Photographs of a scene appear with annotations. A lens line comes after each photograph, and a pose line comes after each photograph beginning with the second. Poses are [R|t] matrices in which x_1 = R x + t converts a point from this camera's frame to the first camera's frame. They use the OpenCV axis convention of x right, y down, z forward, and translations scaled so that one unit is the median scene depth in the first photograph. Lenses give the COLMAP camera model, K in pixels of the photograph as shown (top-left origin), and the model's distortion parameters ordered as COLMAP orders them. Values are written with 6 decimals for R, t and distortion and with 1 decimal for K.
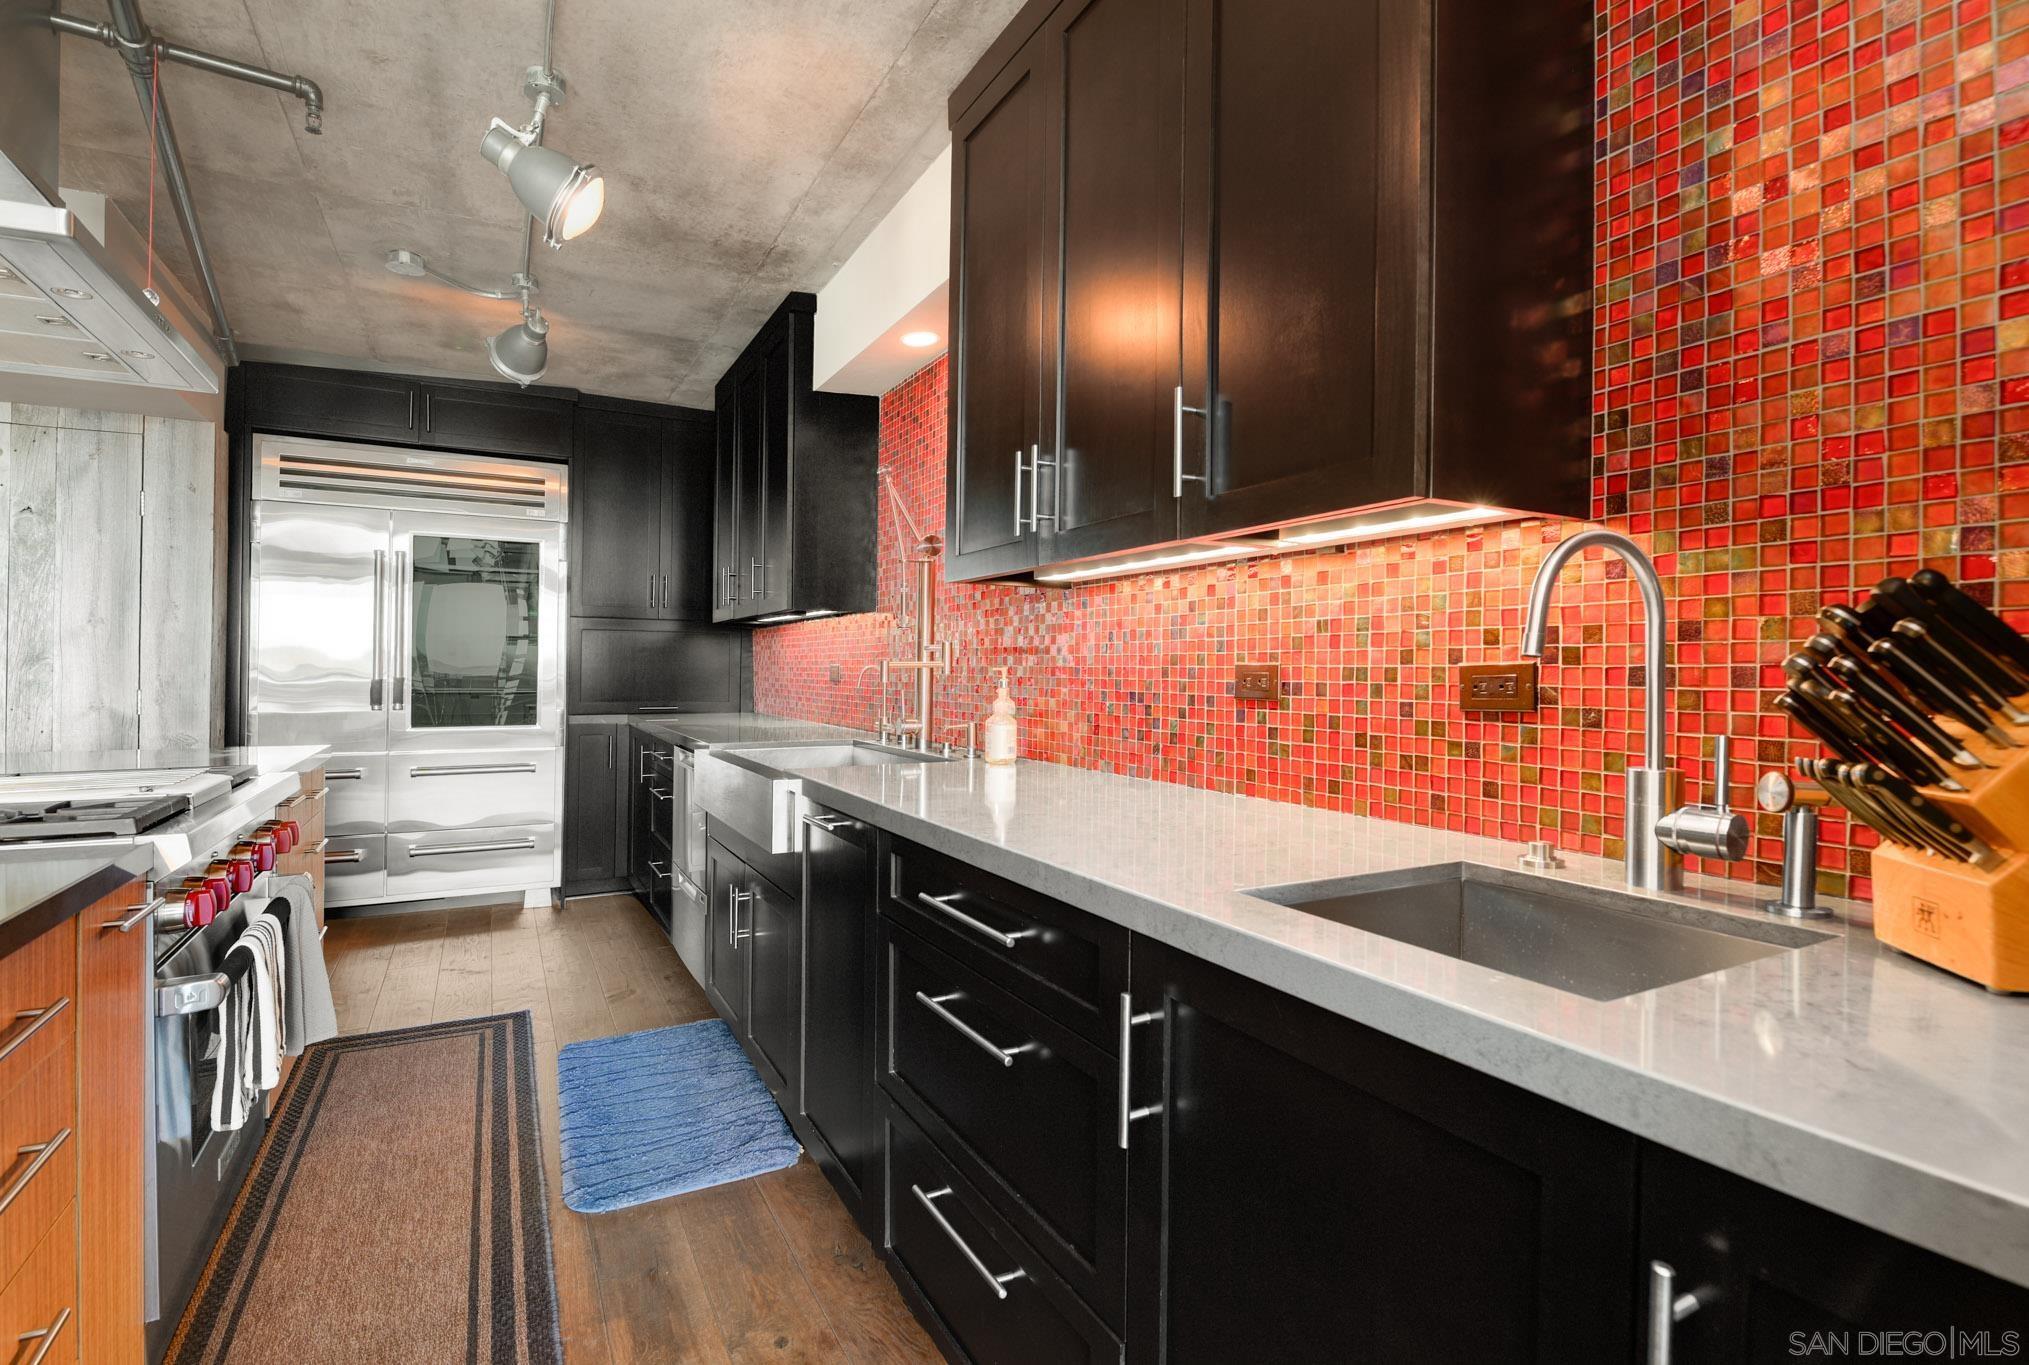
lens RADIAL K [[927.9, 0, 970.6], [0, 927.9, 673.0], [0, 0, 1]] dist [-0.009927, -0.000329]
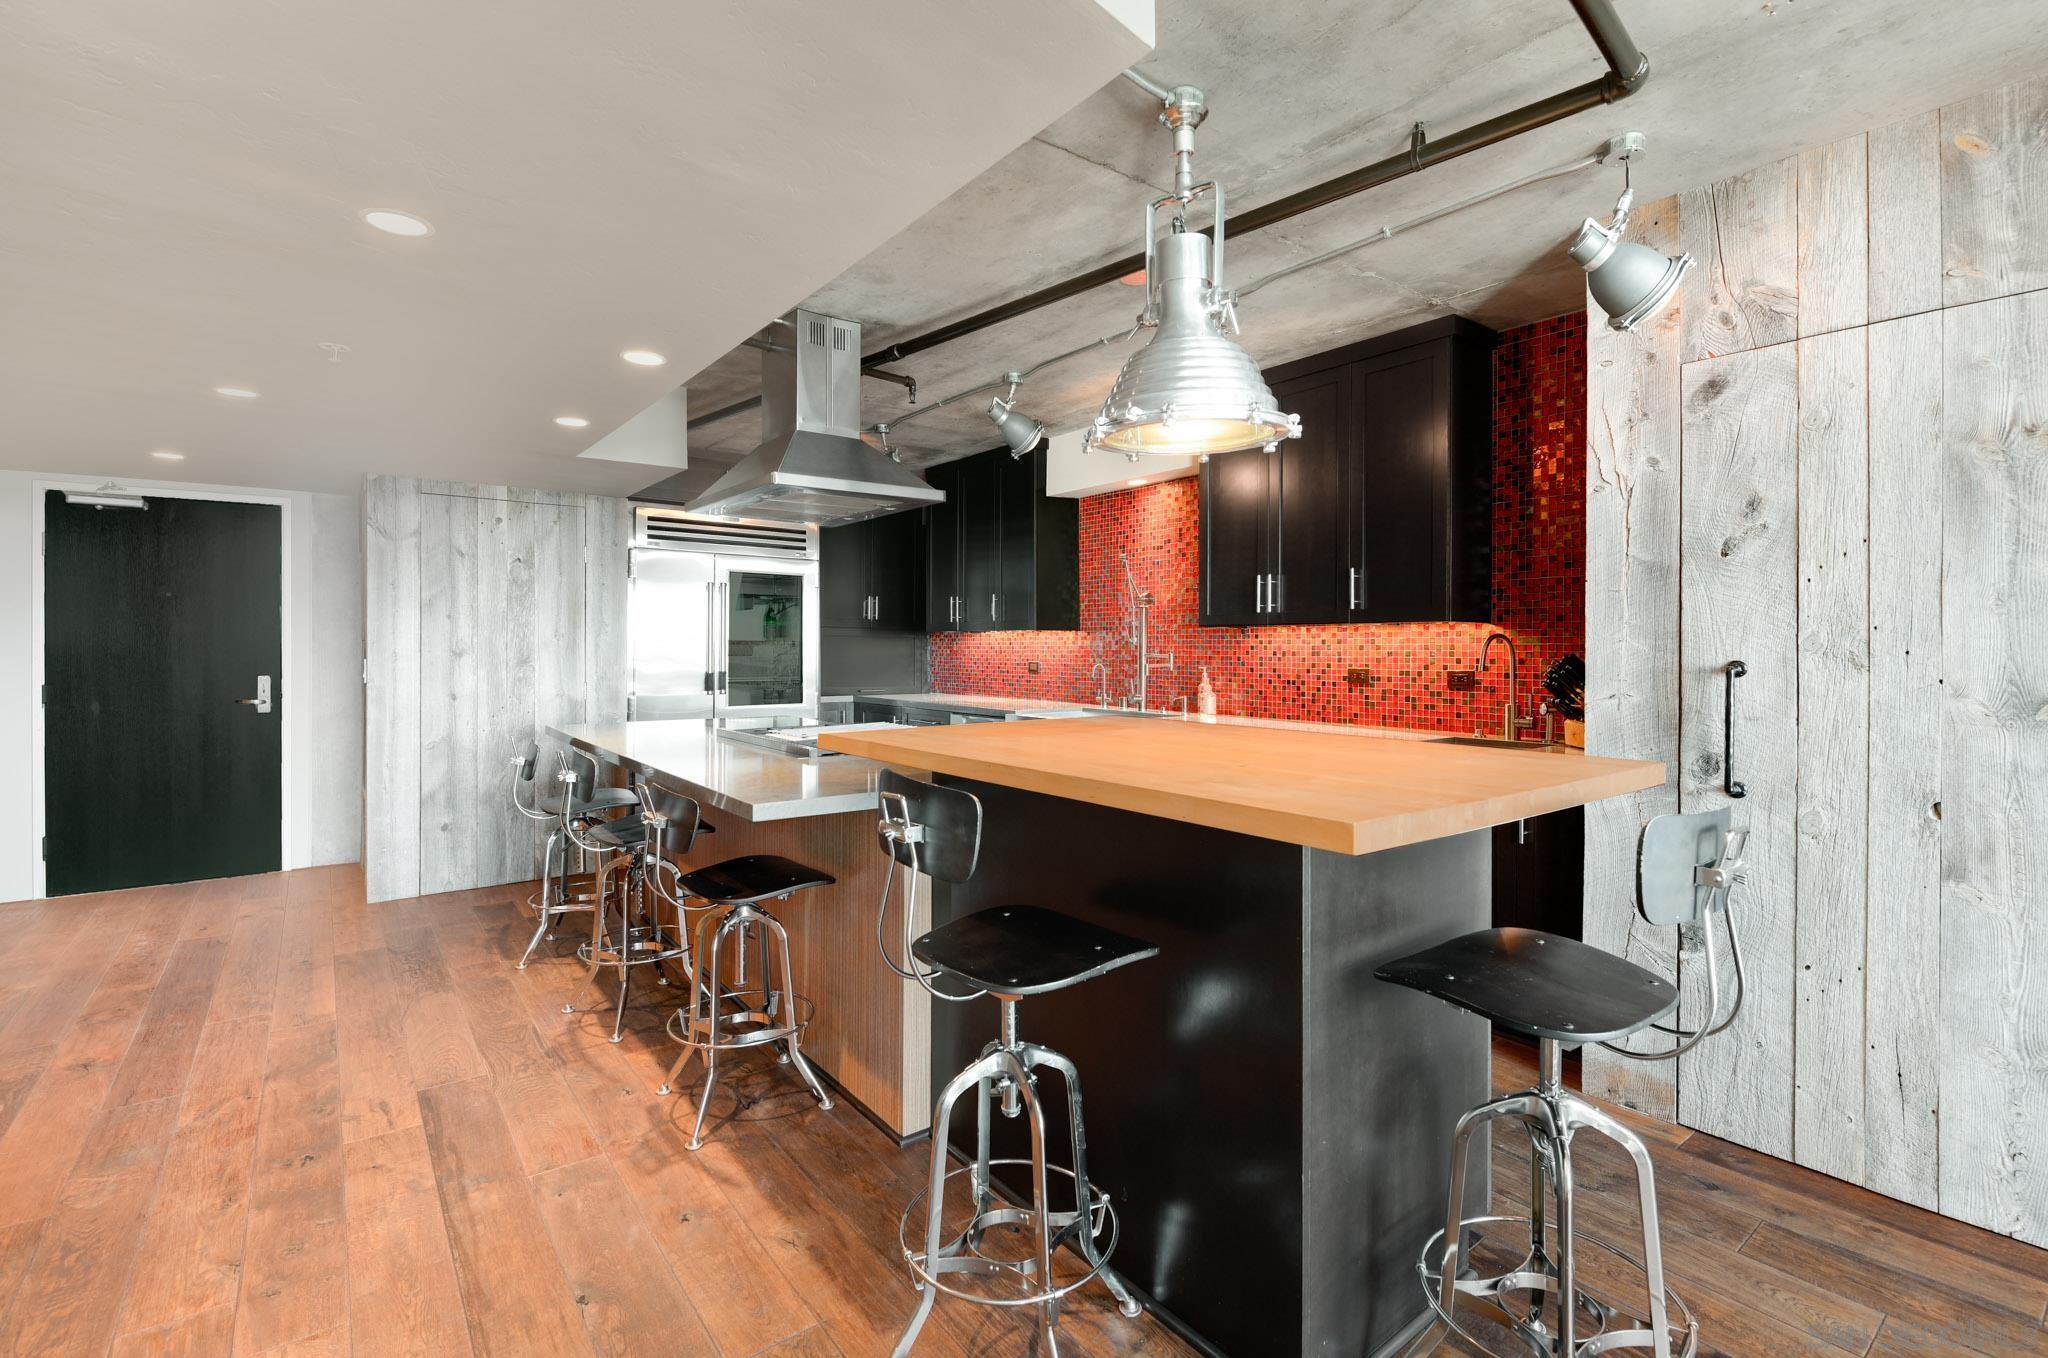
lens RADIAL K [[920.9, 0, 1051.5], [0, 920.9, 646.5], [0, 0, 1]] dist [-0.001793, -0.000476]
pose [[0.980255, -0.003112, 0.197711, -0.840863], [0.003956, 0.999985, -0.003871, -0.053755], [-0.197696, 0.004576, 0.980253, -1.048393]]
